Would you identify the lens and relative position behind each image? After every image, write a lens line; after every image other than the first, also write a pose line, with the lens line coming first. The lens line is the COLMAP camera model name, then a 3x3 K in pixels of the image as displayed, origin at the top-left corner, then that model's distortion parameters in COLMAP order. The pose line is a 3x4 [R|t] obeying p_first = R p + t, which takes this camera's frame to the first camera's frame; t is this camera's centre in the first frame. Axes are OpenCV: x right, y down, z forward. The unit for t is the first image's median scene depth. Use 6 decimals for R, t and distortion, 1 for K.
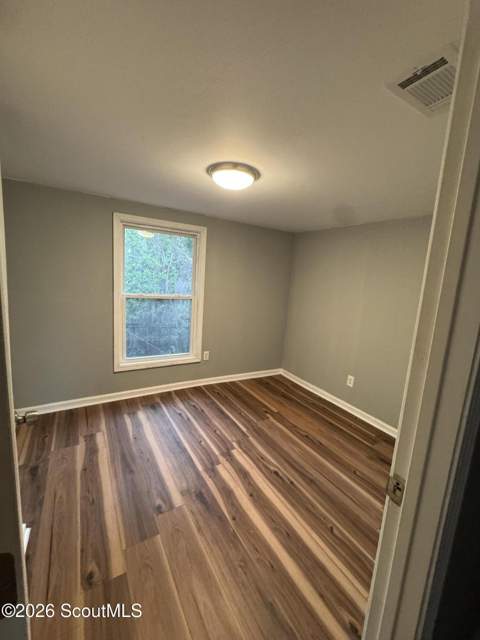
lens RADIAL K [[261.7, 0, 242.3], [0, 261.7, 321.4], [0, 0, 1]] dist [-0.003990, 0.001191]
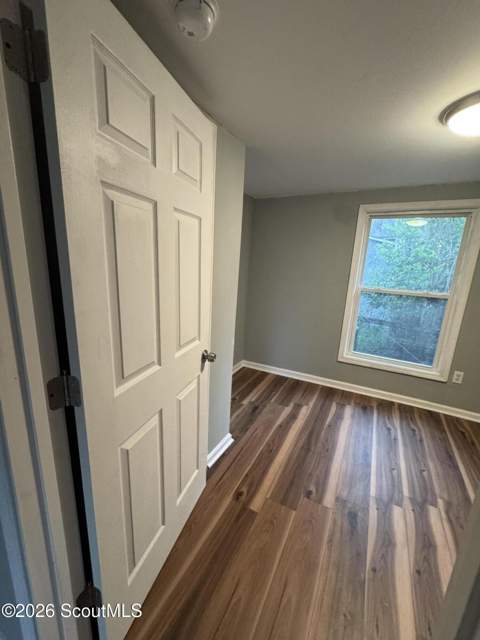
lens RADIAL K [[261.7, 0, 235.5], [0, 261.7, 319.8], [0, 0, 1]] dist [-0.003990, 0.001191]
pose [[0.518095, 0.155247, -0.841116, 0.169006], [-0.148840, 0.984750, 0.090078, -0.001215], [0.842273, 0.078522, 0.533301, 0.092838]]
